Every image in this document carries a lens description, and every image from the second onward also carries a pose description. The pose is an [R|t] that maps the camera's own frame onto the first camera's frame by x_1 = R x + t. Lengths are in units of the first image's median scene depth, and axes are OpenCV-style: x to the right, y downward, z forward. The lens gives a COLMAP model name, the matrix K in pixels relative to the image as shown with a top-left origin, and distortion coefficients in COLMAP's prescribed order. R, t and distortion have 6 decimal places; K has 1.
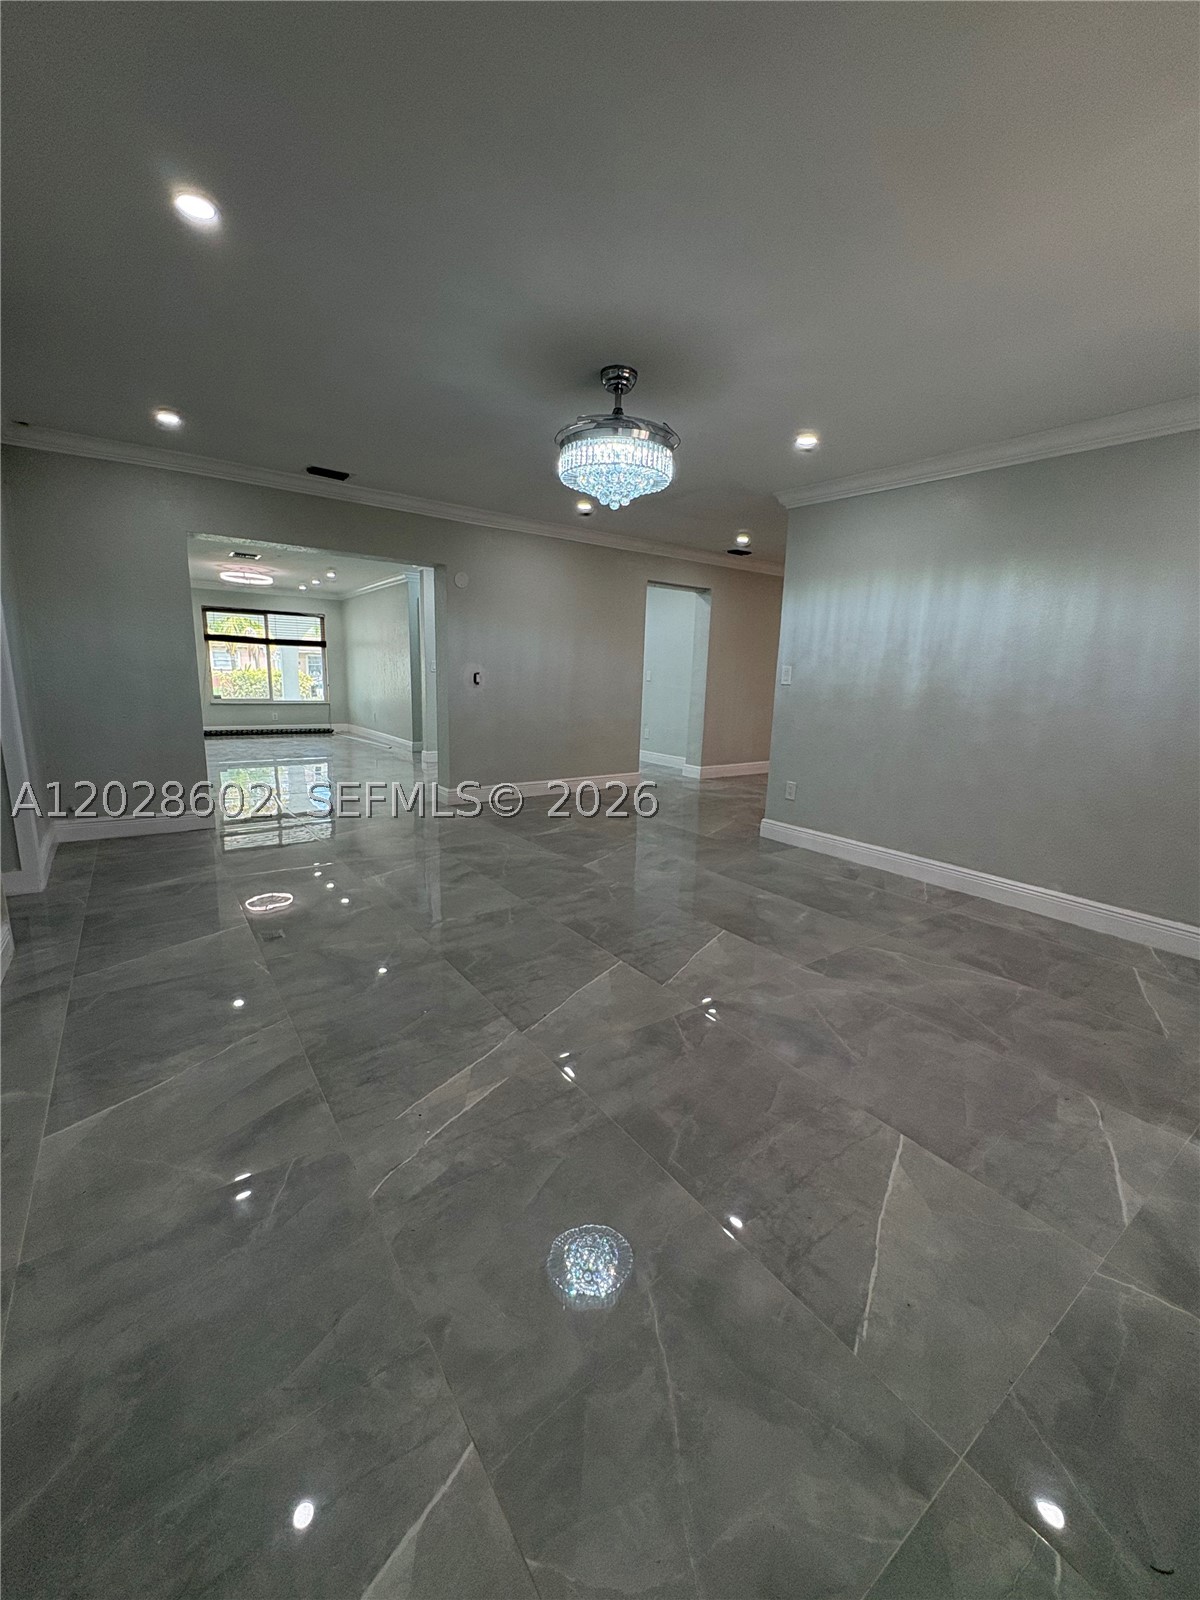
lens RADIAL K [[638.6, 0, 599.1], [0, 638.6, 797.1], [0, 0, 1]] dist [0.000138, 0.000569]
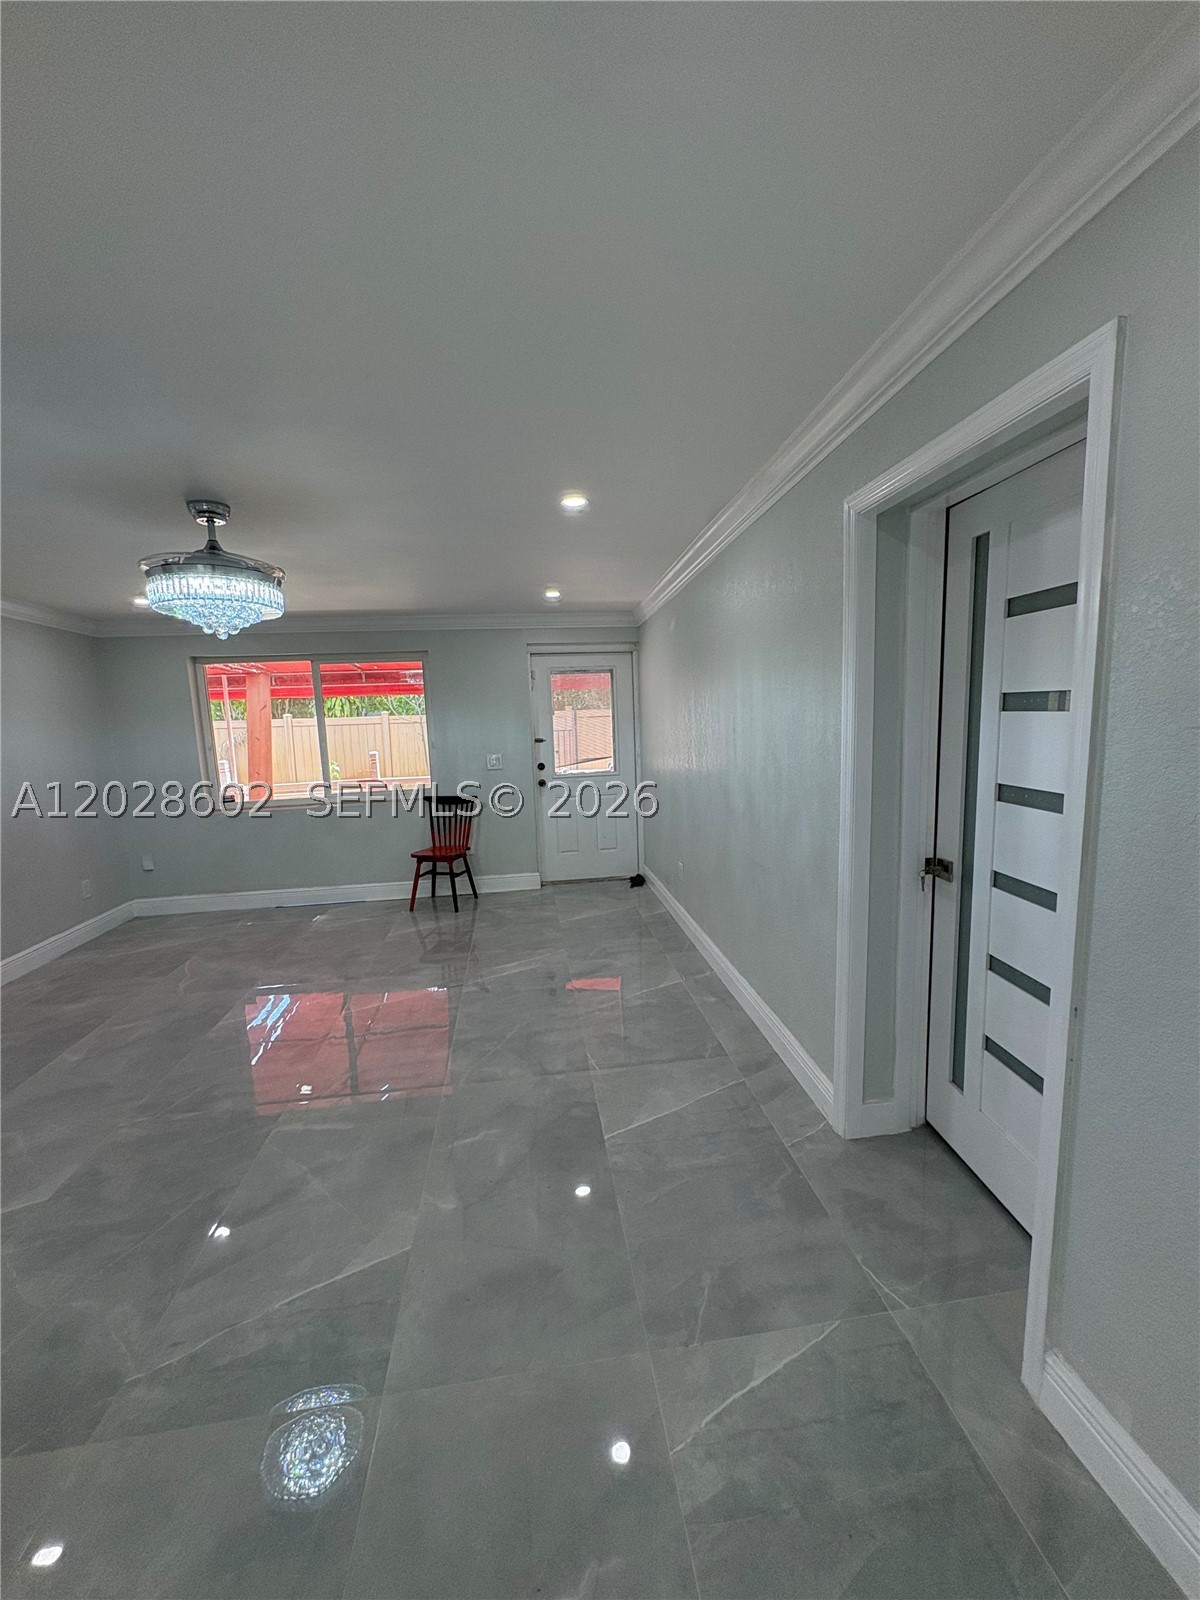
lens RADIAL K [[638.6, 0, 599.1], [0, 638.6, 797.1], [0, 0, 1]] dist [0.000138, 0.000569]
pose [[-0.880112, -0.057677, 0.471250, -1.048368], [0.103333, 0.945526, 0.308712, -0.514824], [-0.463385, 0.320397, -0.826208, 1.787303]]
